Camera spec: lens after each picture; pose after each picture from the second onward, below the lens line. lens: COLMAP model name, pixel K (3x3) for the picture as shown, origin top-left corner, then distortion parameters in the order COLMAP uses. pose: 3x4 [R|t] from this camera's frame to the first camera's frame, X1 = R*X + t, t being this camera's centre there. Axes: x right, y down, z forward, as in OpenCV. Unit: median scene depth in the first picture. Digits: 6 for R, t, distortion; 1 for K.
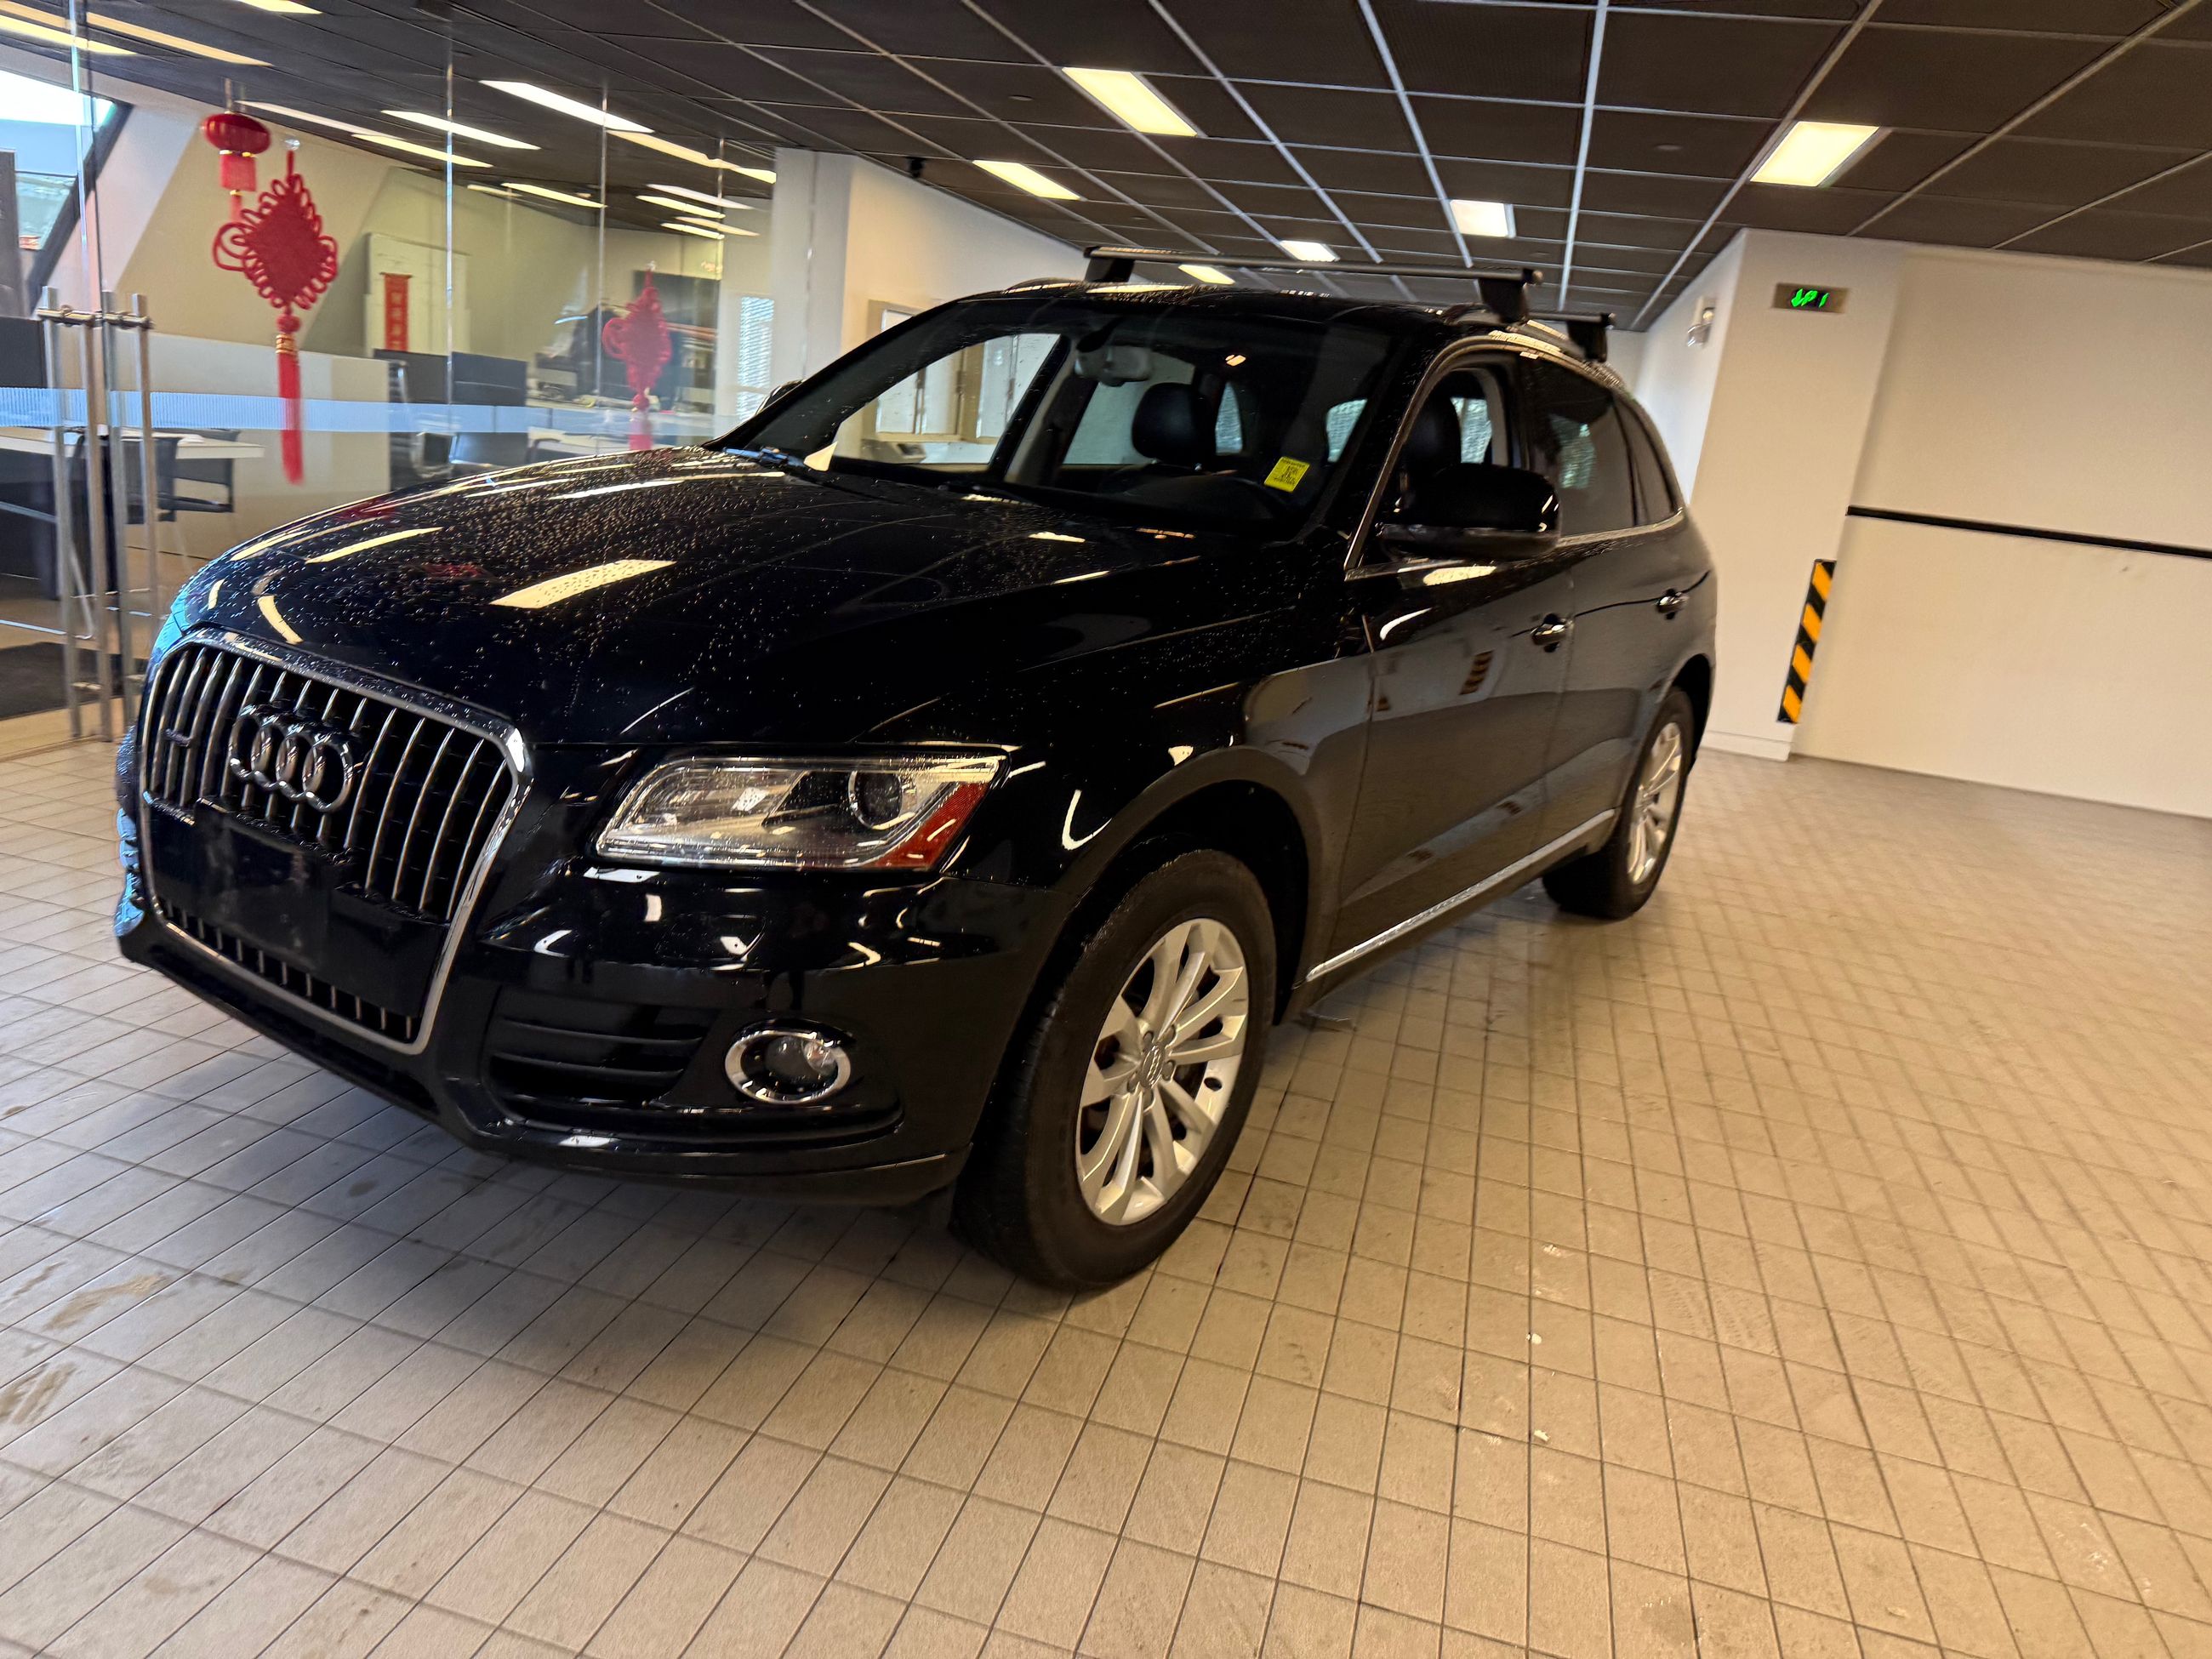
lens RADIAL K [[1542.3, 0, 1110.1], [0, 1542.3, 849.0], [0, 0, 1]] dist [0.026746, -0.047465]
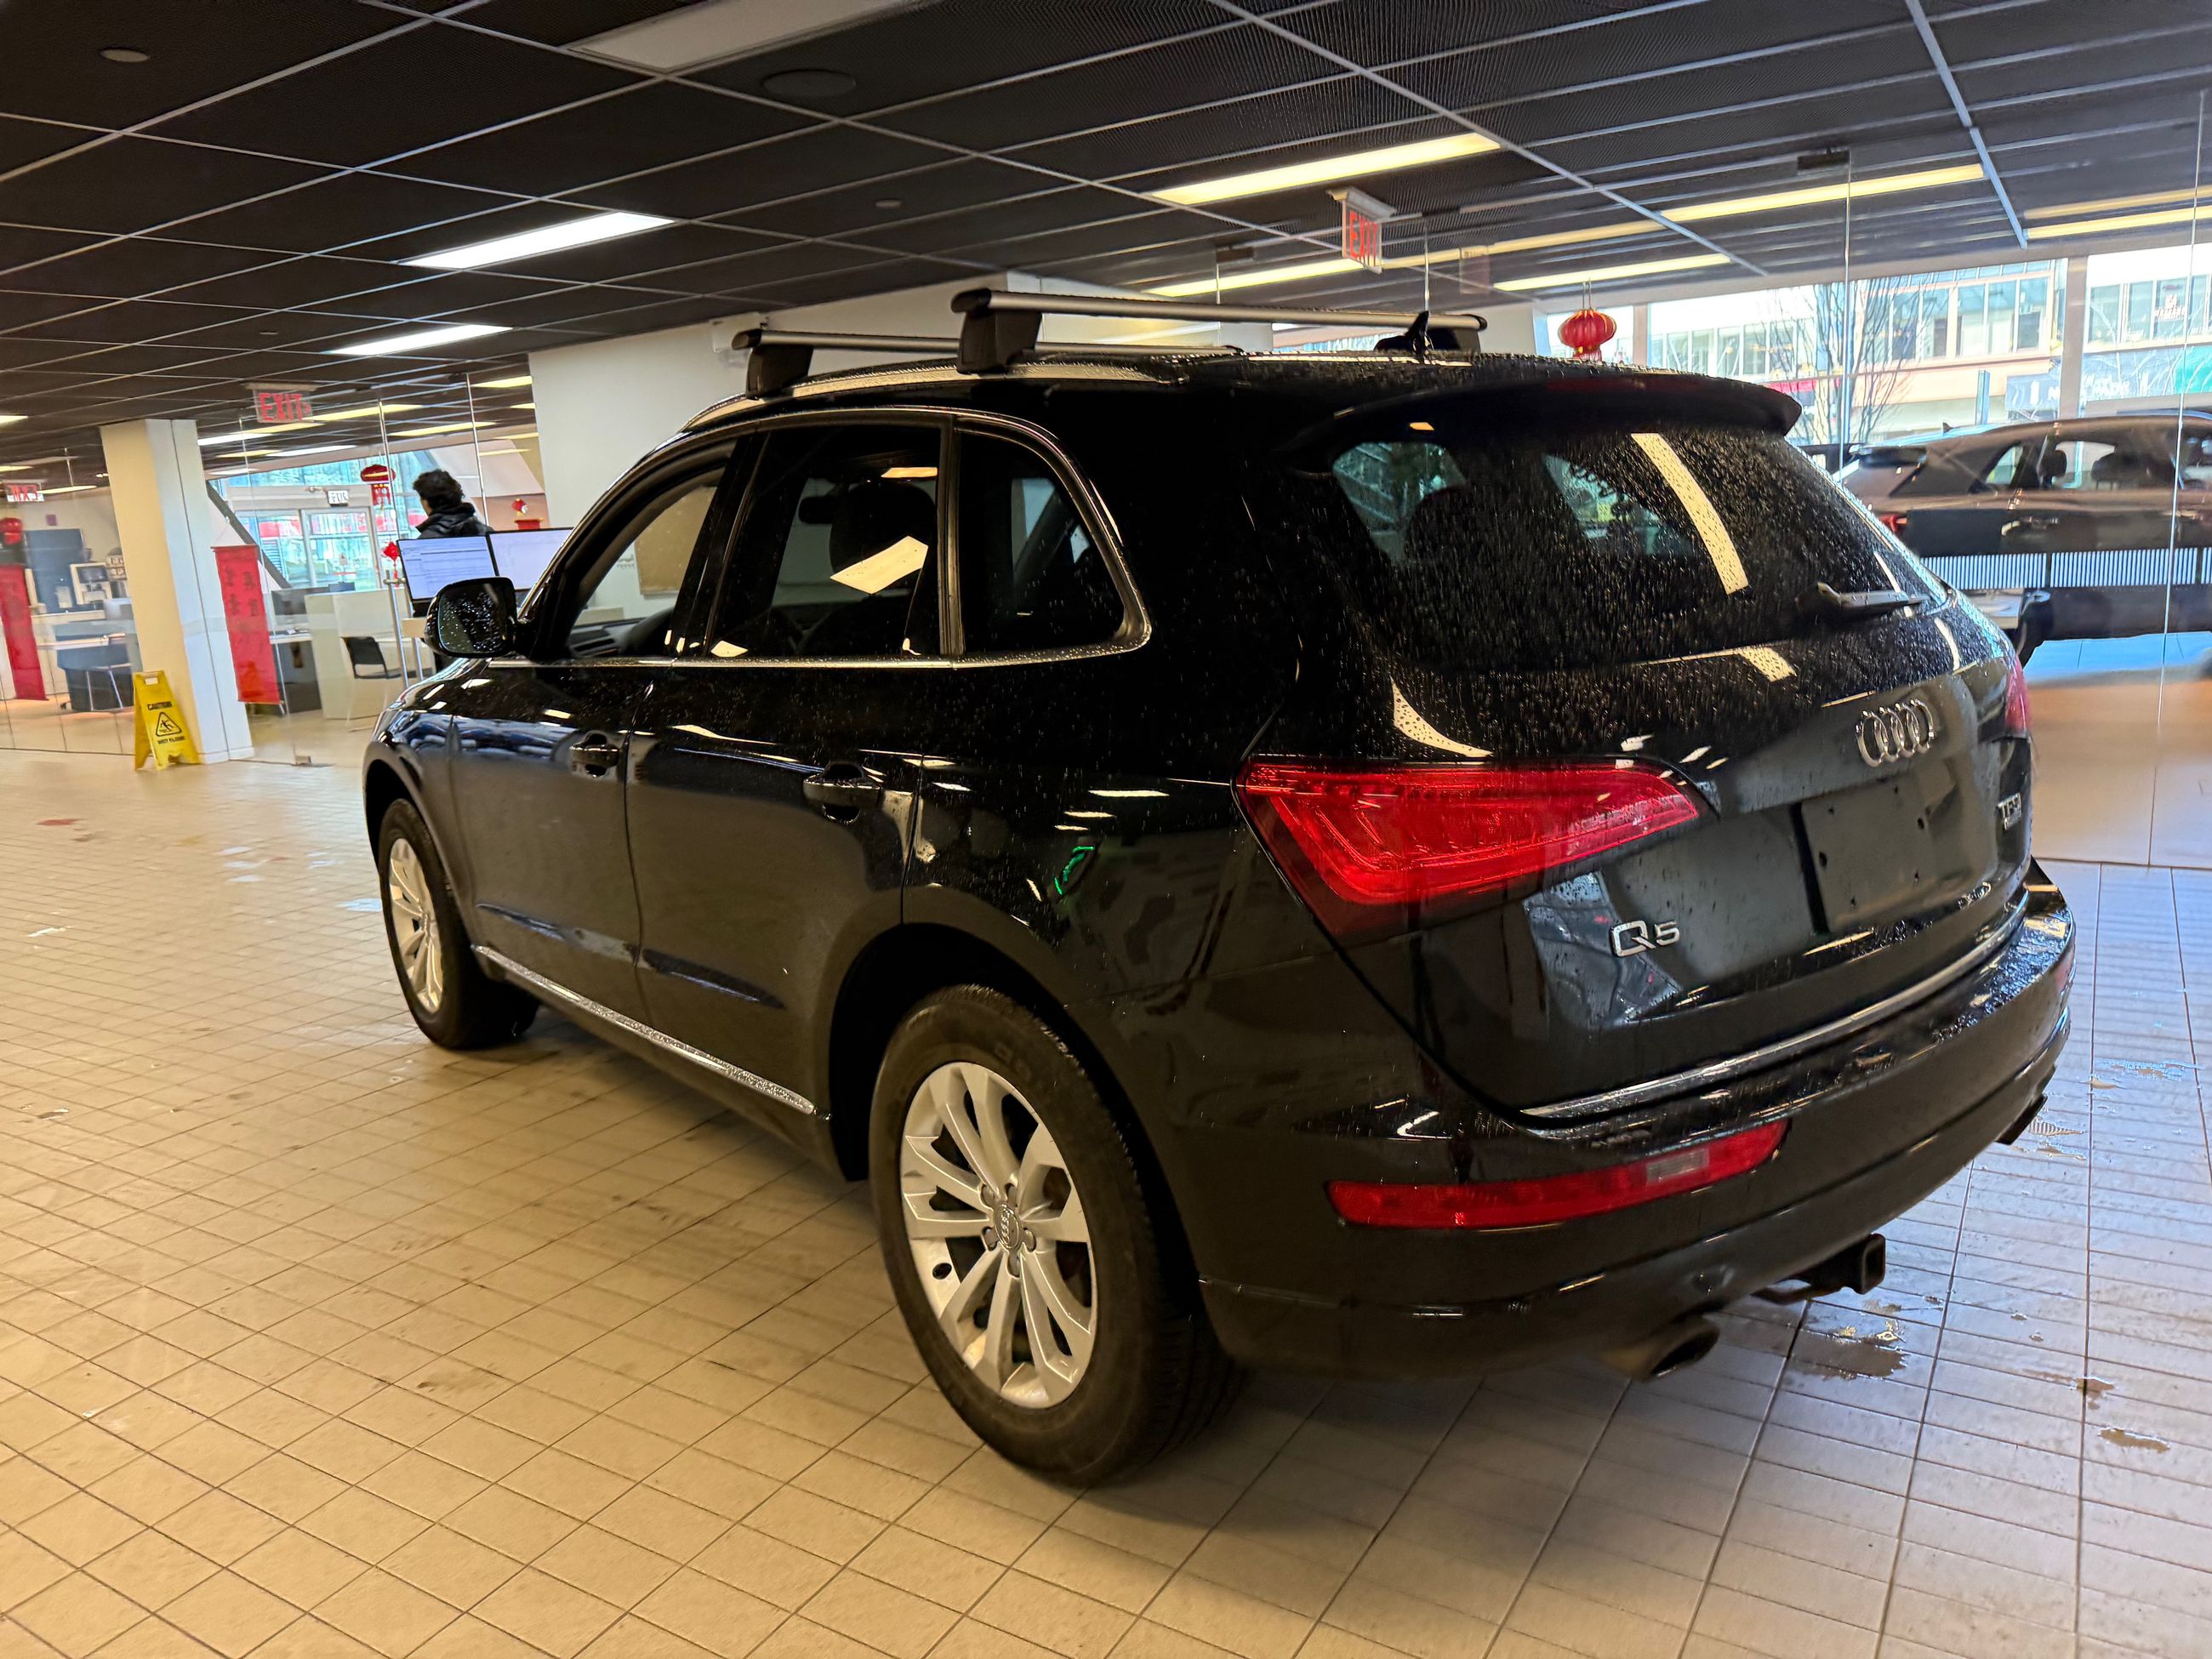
lens RADIAL K [[1585.6, 0, 1064.4], [0, 1585.6, 832.0], [0, 0, 1]] dist [-0.001779, 0.040497]
pose [[-0.316079, 0.099021, -0.943551, 1.074812], [-0.232687, 0.956071, 0.178283, -0.325650], [0.919756, 0.275904, -0.279153, 1.527655]]
